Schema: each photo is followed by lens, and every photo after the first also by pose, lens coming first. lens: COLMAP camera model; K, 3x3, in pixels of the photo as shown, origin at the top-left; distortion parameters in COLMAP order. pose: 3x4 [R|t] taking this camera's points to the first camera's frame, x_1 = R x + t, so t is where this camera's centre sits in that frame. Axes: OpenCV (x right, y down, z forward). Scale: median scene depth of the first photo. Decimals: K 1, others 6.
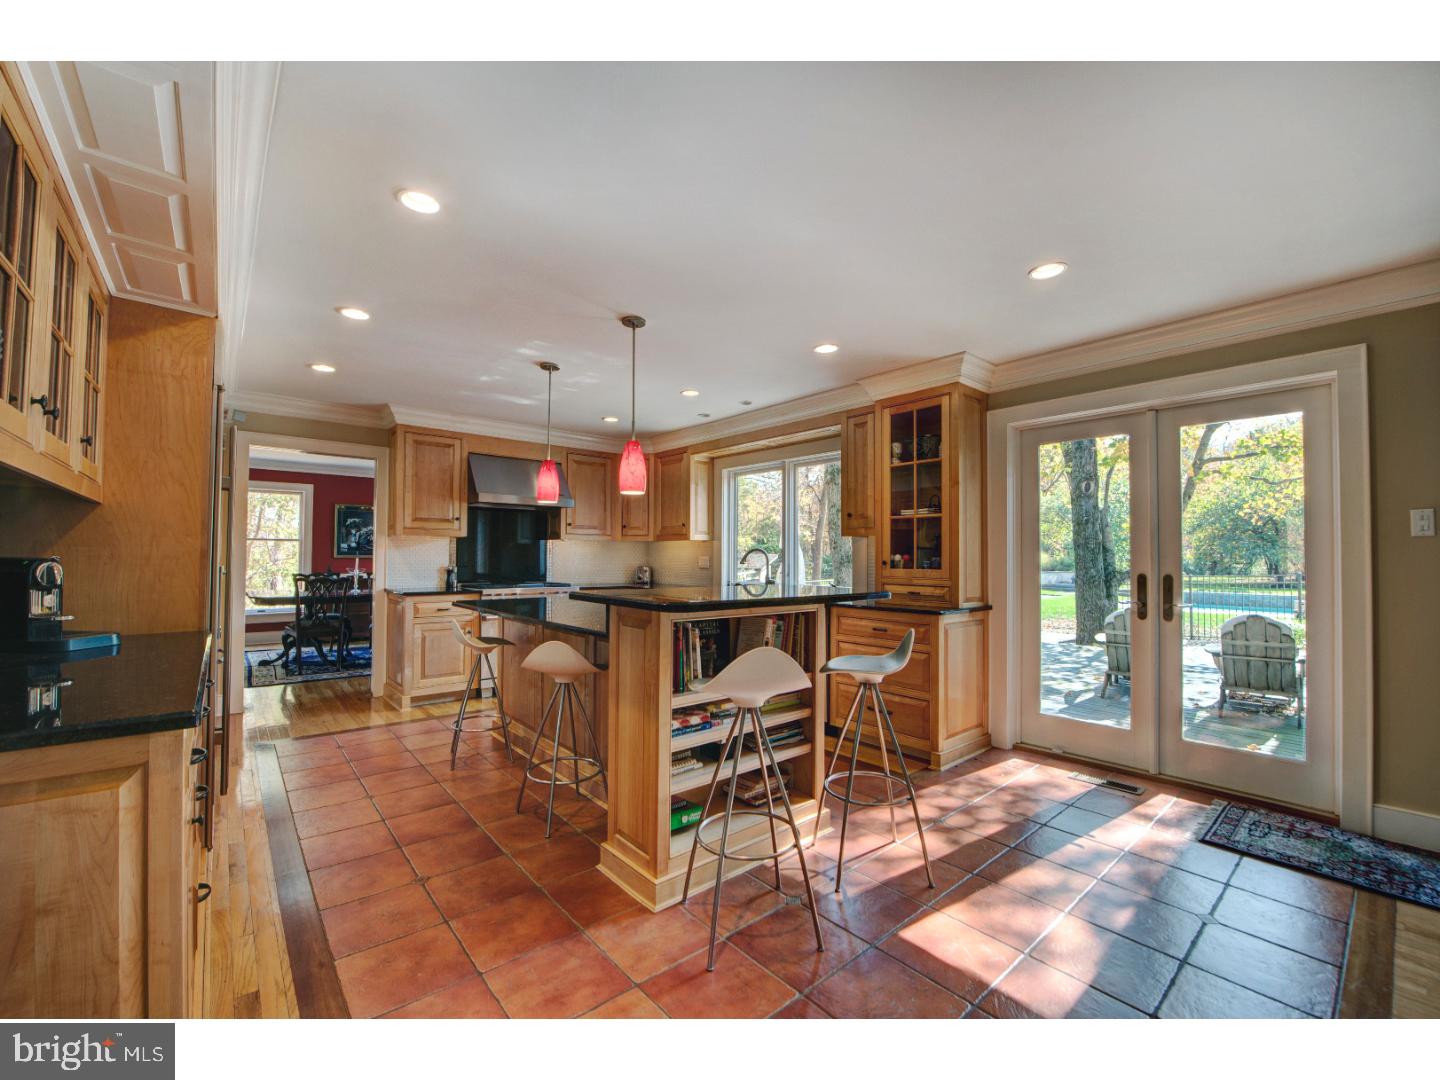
lens RADIAL K [[582.1, 0, 692.7], [0, 582.1, 542.5], [0, 0, 1]] dist [-0.010348, -0.000251]
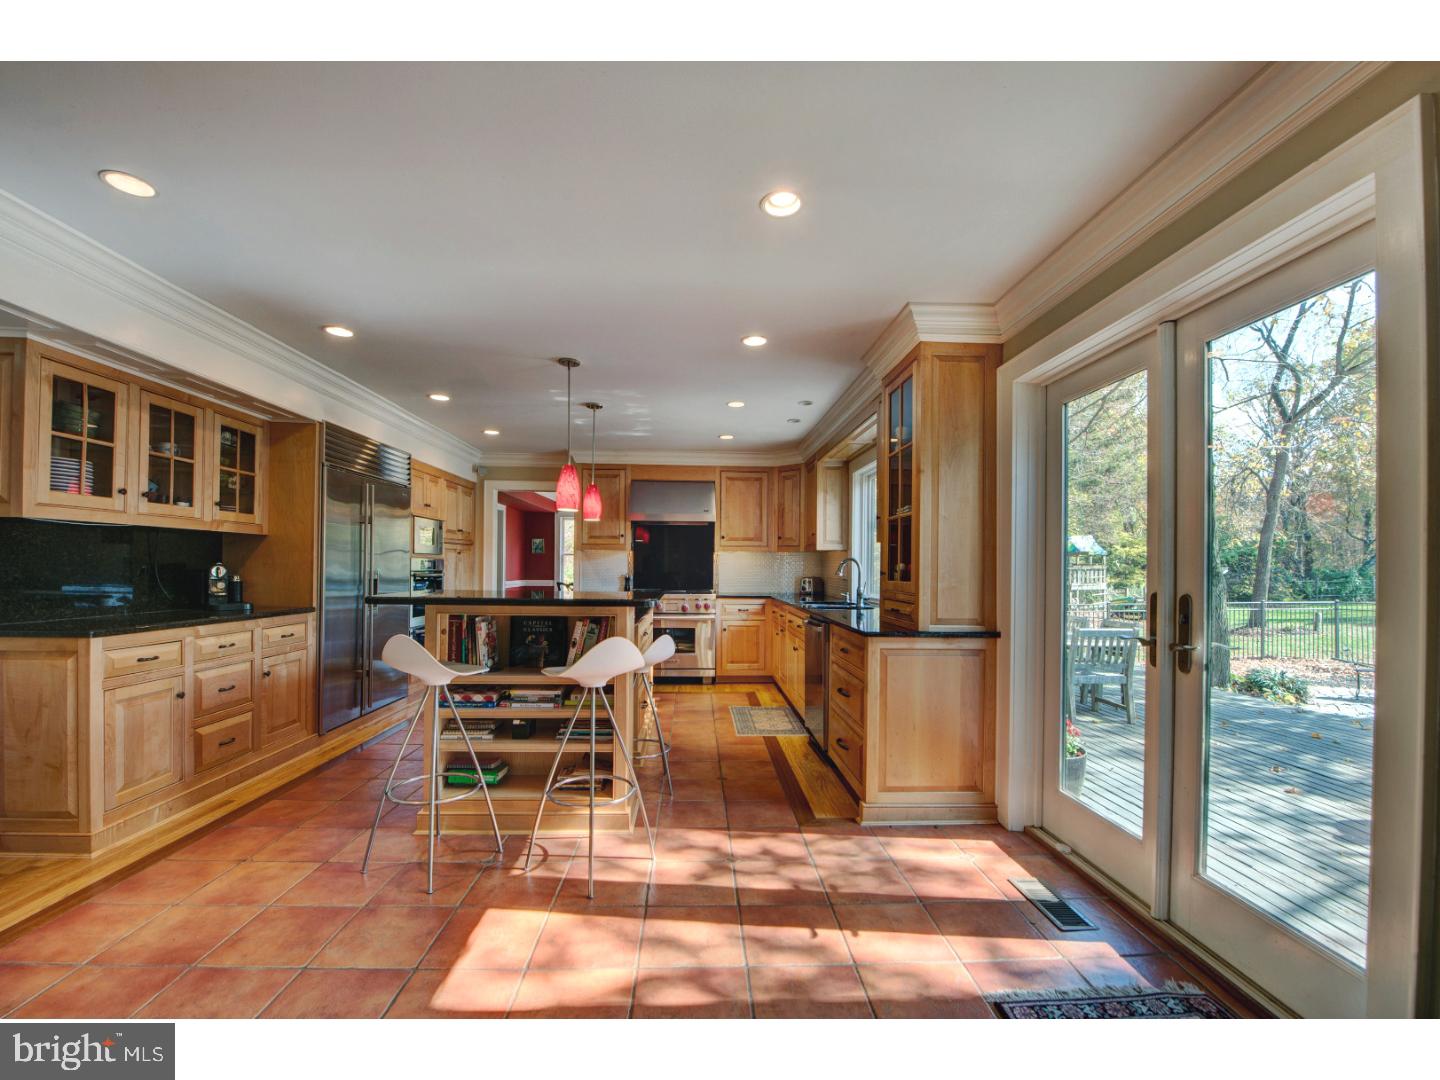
lens RADIAL K [[579.9, 0, 719.0], [0, 579.9, 566.9], [0, 0, 1]] dist [-0.016219, -0.000254]
pose [[0.803241, 0.001248, -0.595652, 0.801249], [0.009749, 0.999836, 0.015241, 0.013560], [0.595574, -0.018049, 0.803098, 0.239475]]
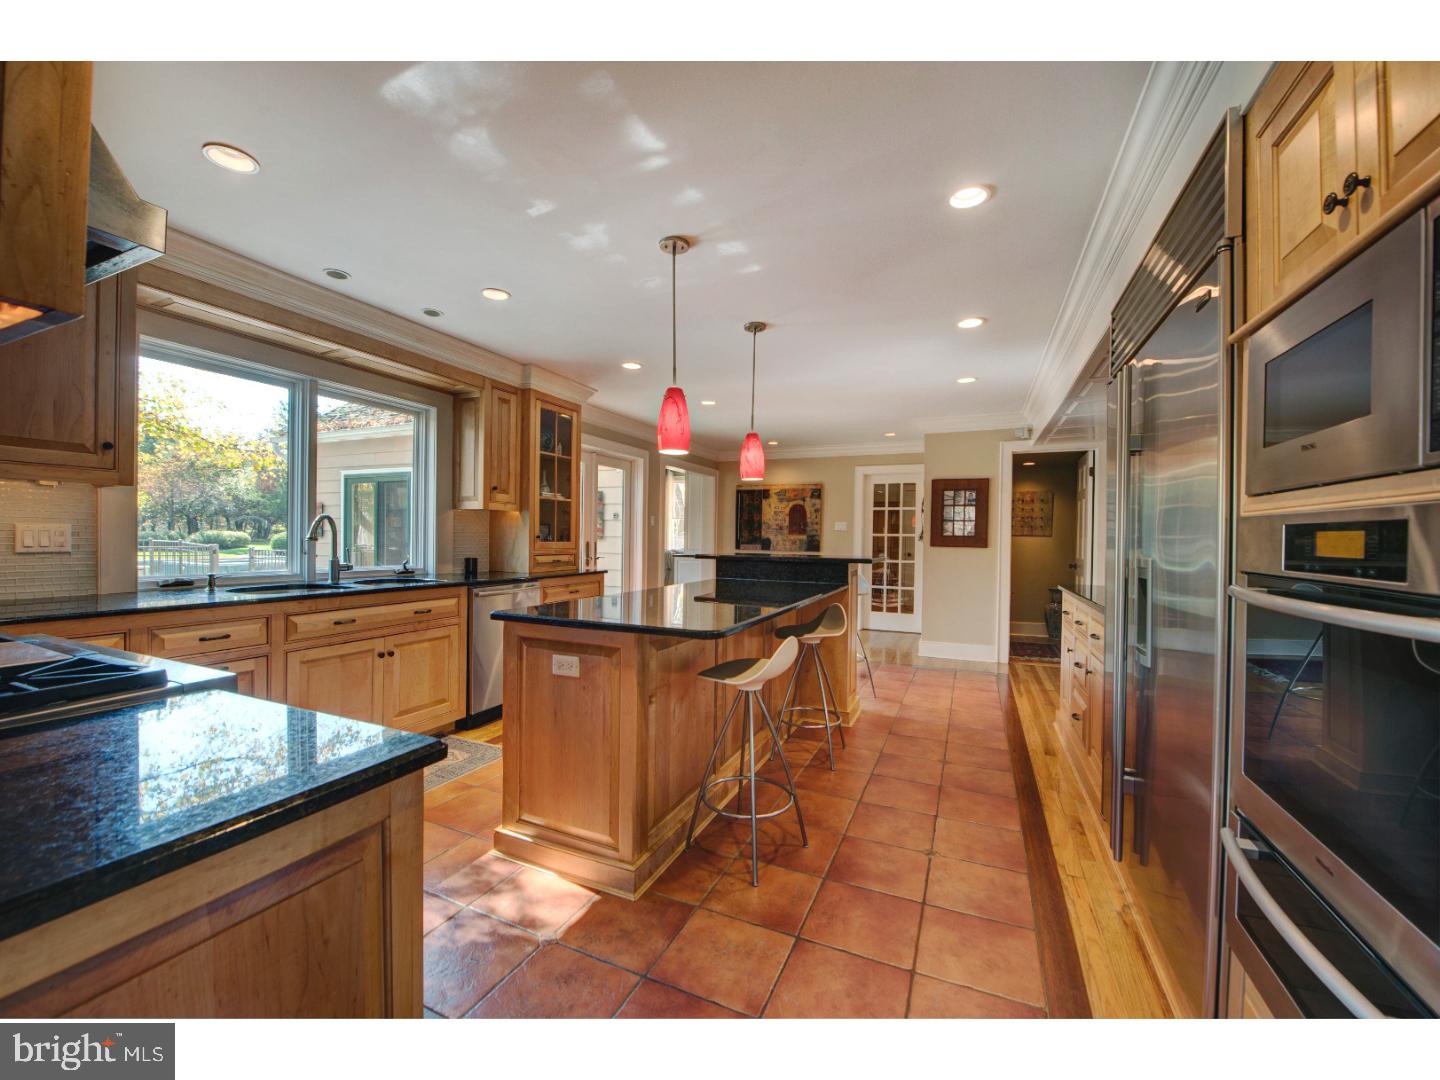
lens RADIAL K [[582.1, 0, 692.7], [0, 582.1, 542.5], [0, 0, 1]] dist [-0.010348, -0.000251]
pose [[-0.426048, -0.016689, 0.904547, -1.038664], [-0.033617, 0.999431, 0.002606, 0.041839], [-0.904076, -0.029298, -0.426367, 1.523725]]
